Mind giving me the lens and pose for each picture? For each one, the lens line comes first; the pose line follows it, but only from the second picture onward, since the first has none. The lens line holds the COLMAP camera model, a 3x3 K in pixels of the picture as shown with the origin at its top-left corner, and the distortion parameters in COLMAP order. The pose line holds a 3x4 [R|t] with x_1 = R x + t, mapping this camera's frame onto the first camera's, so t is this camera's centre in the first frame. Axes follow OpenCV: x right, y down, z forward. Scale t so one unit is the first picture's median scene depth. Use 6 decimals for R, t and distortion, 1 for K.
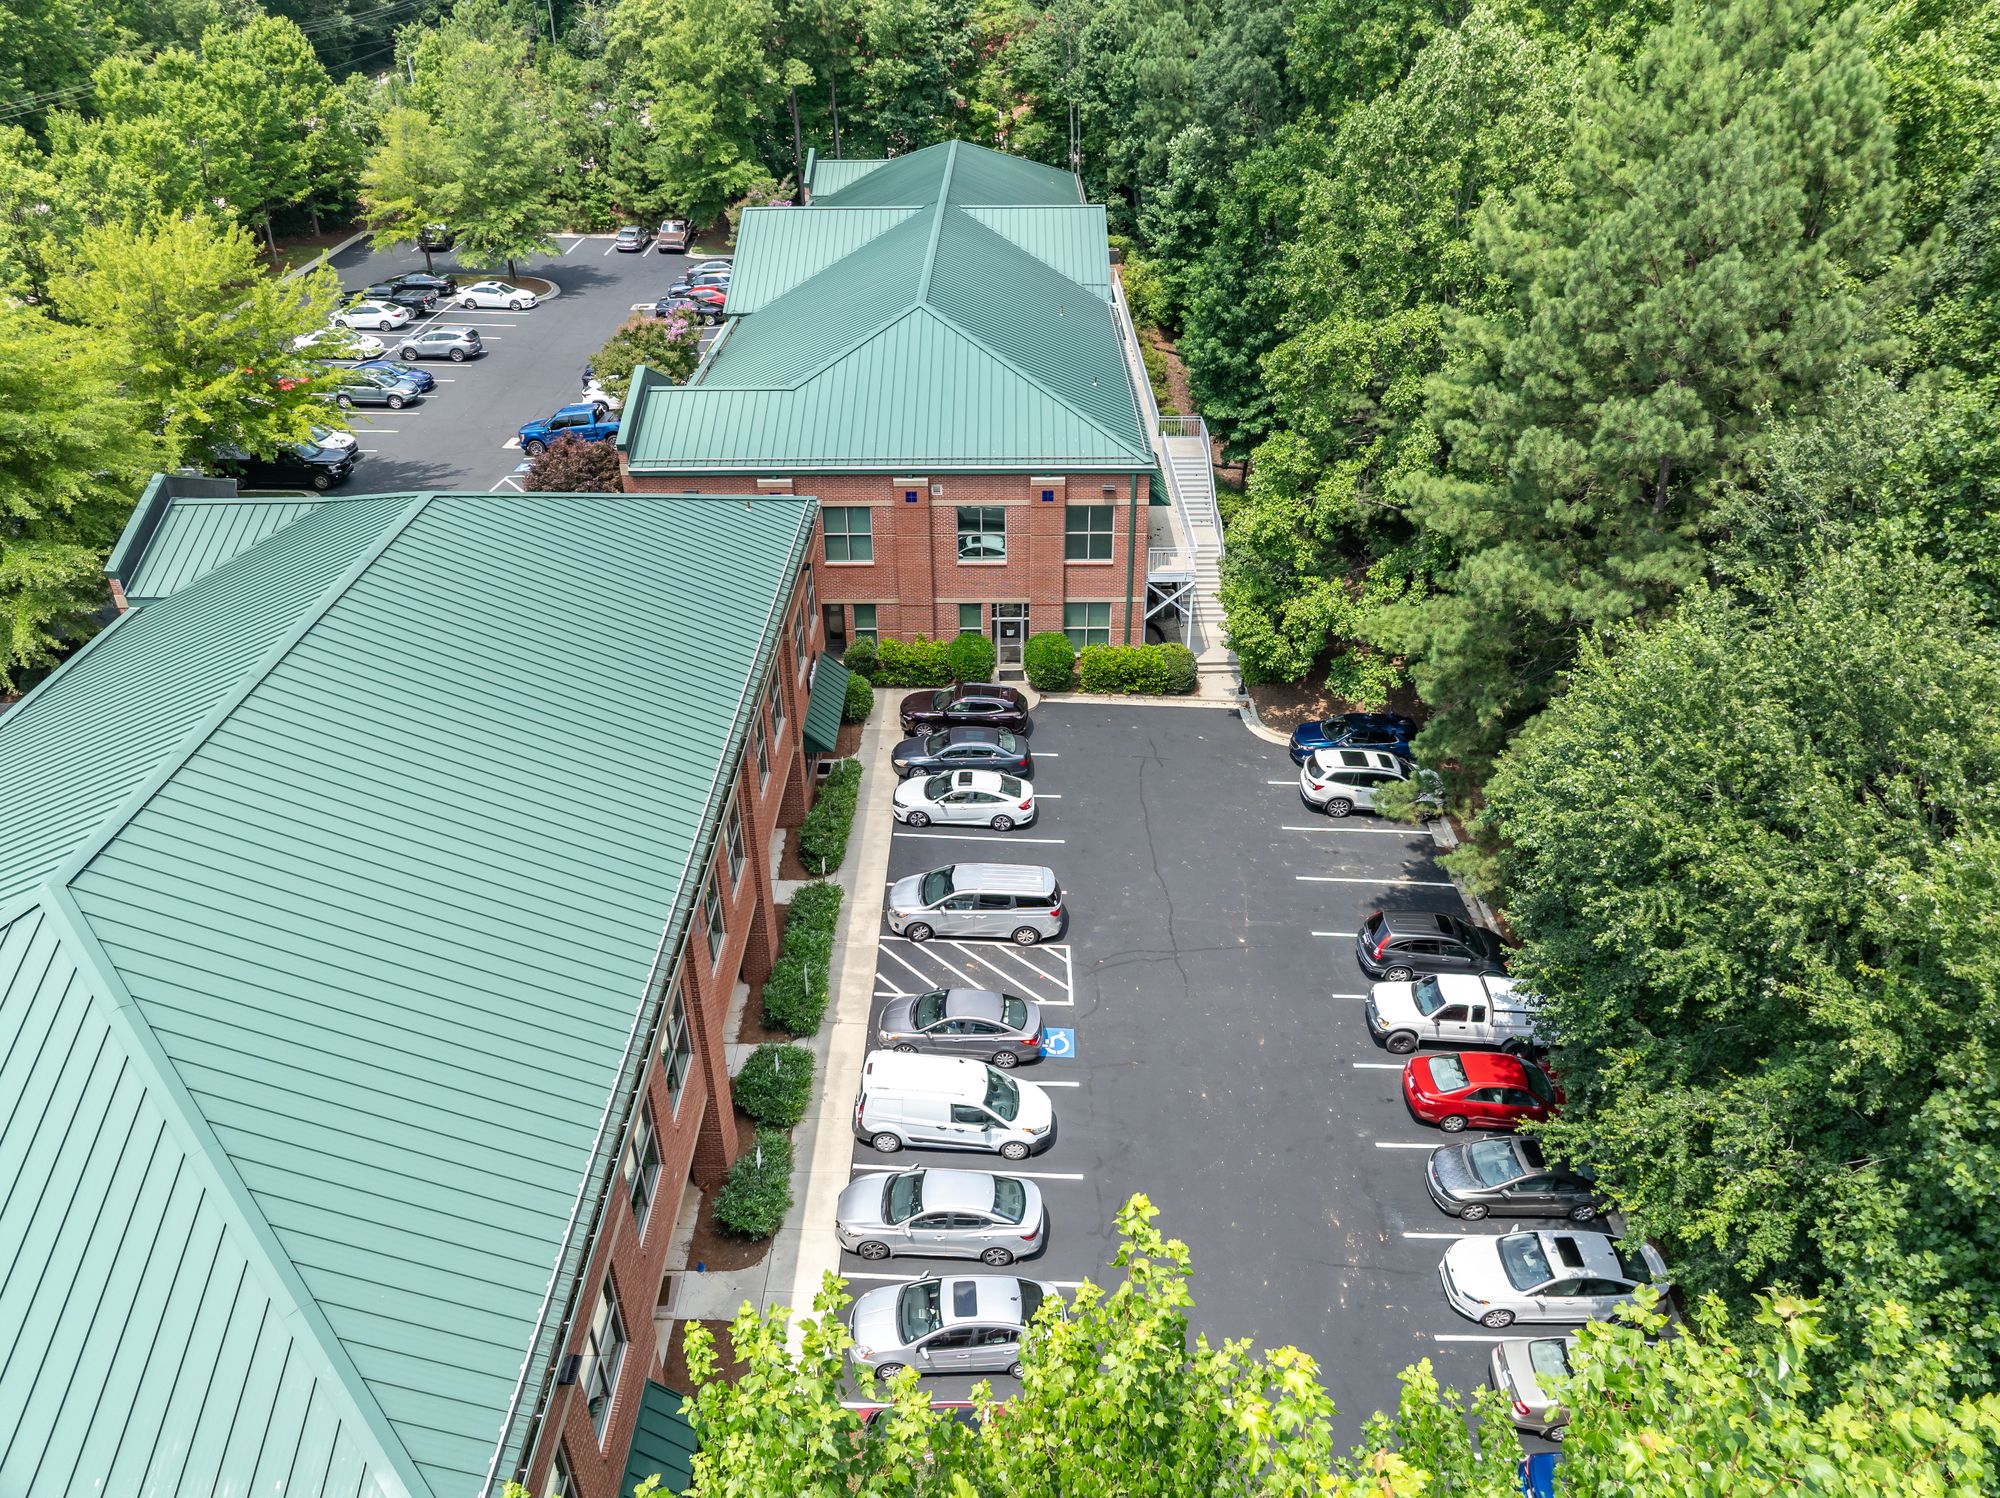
lens RADIAL K [[1402.3, 0, 1000.0], [0, 1402.3, 749.0], [0, 0, 1]] dist [-0.041000, -0.001797]
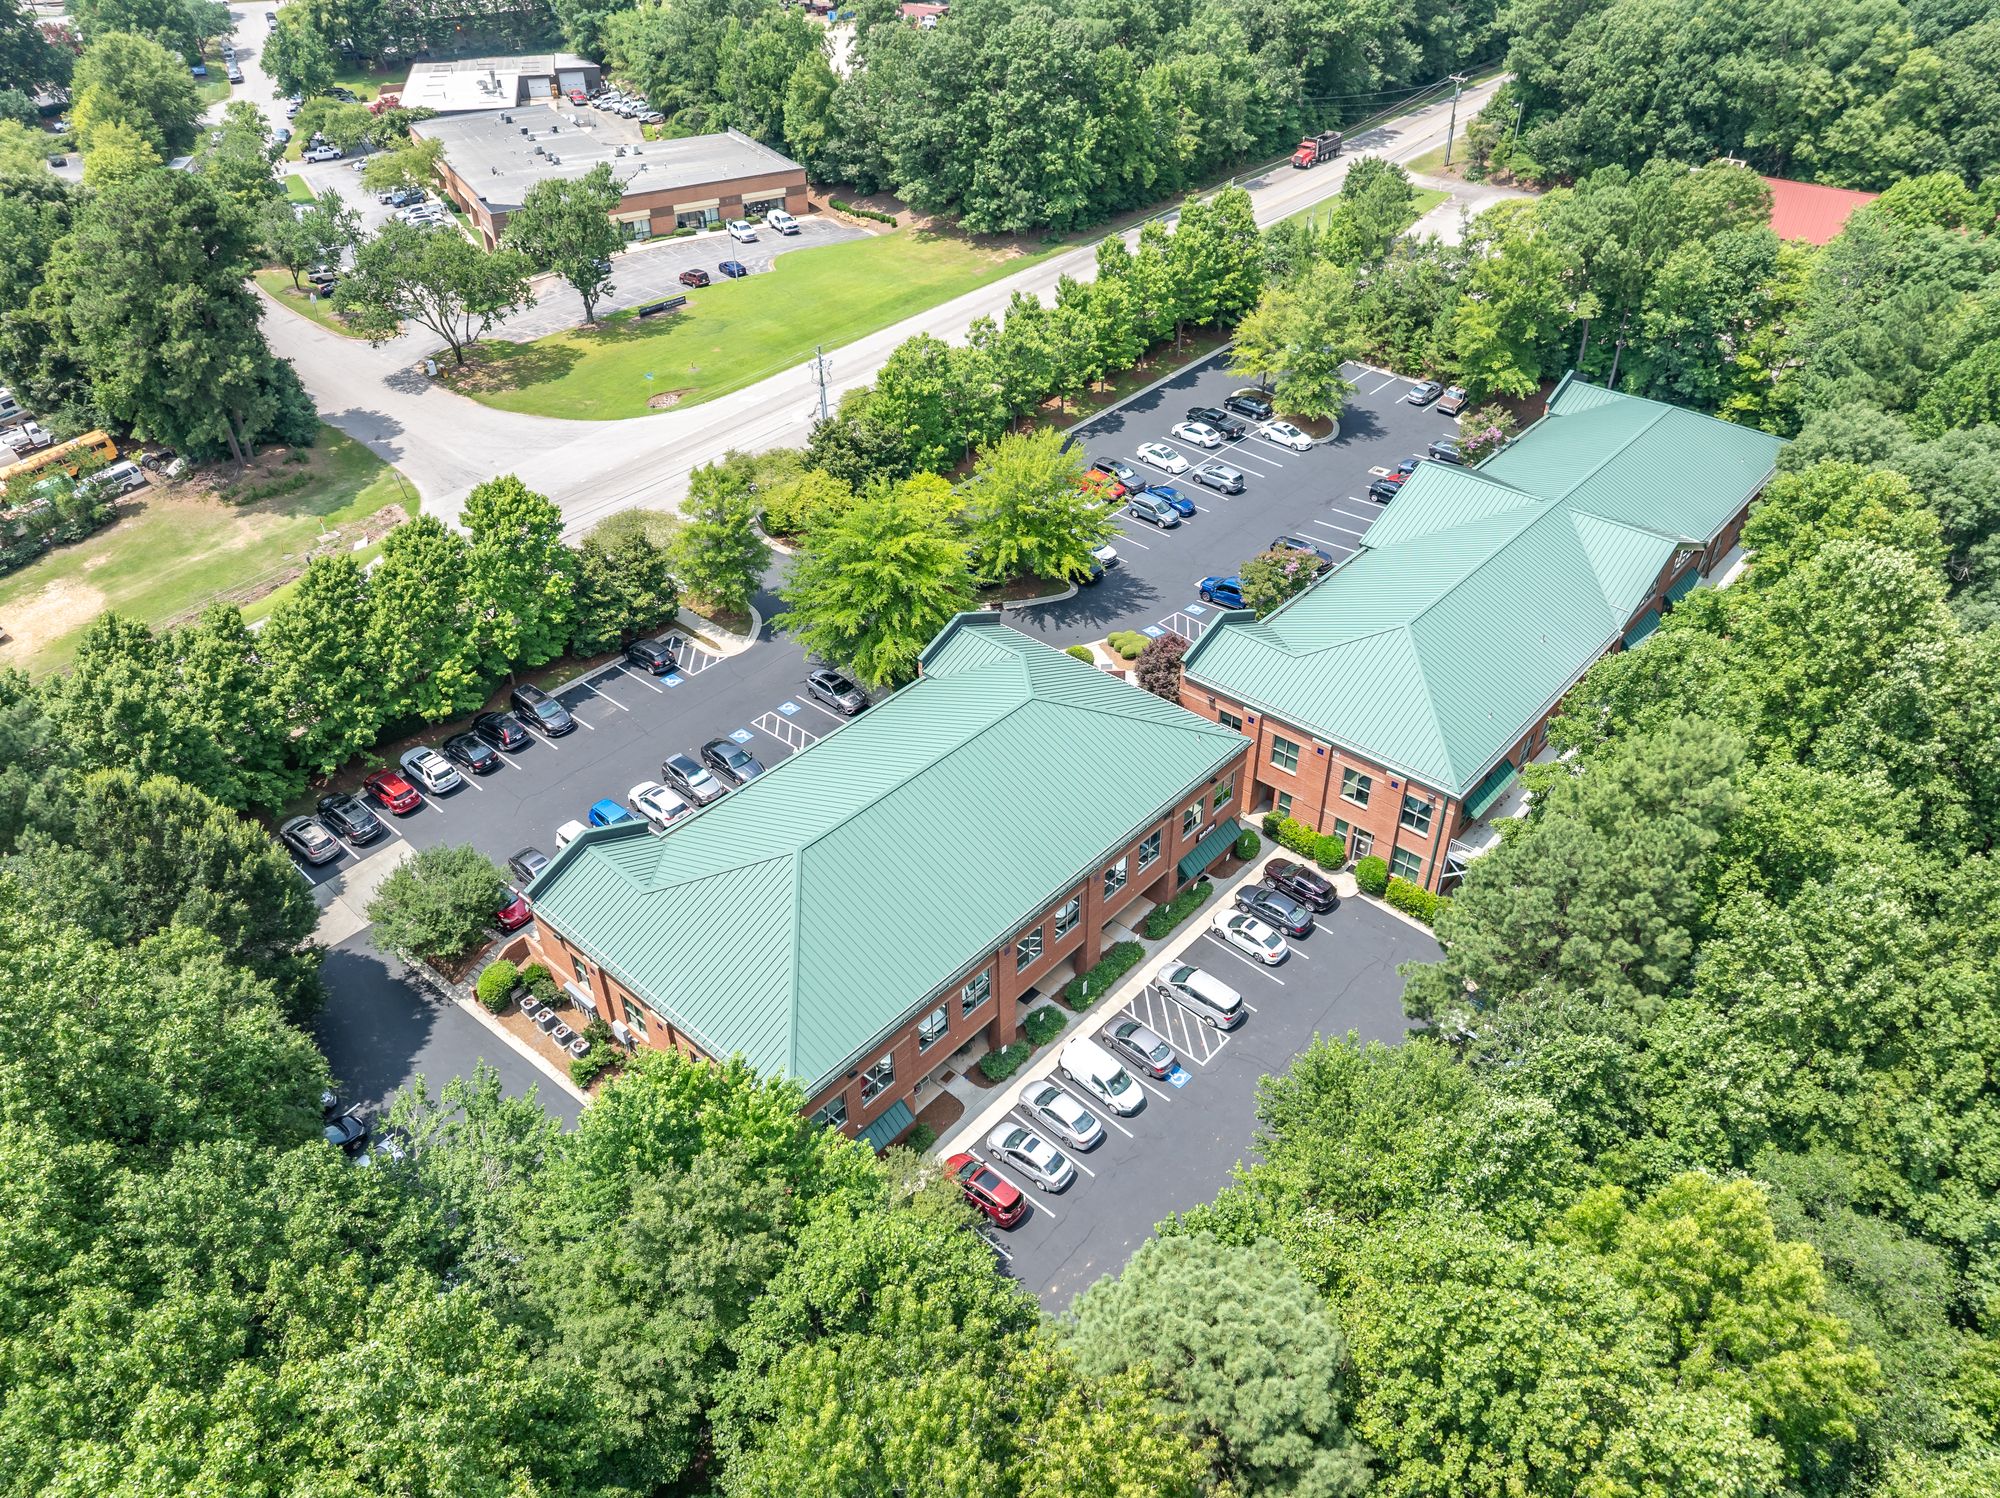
lens RADIAL K [[1402.3, 0, 1000.0], [0, 1402.3, 749.0], [0, 0, 1]] dist [-0.041000, -0.001797]
pose [[0.749750, 0.389182, -0.535175, 0.591905], [-0.334840, 0.920707, 0.200451, -0.428720], [0.570752, 0.028910, 0.820614, -0.628541]]
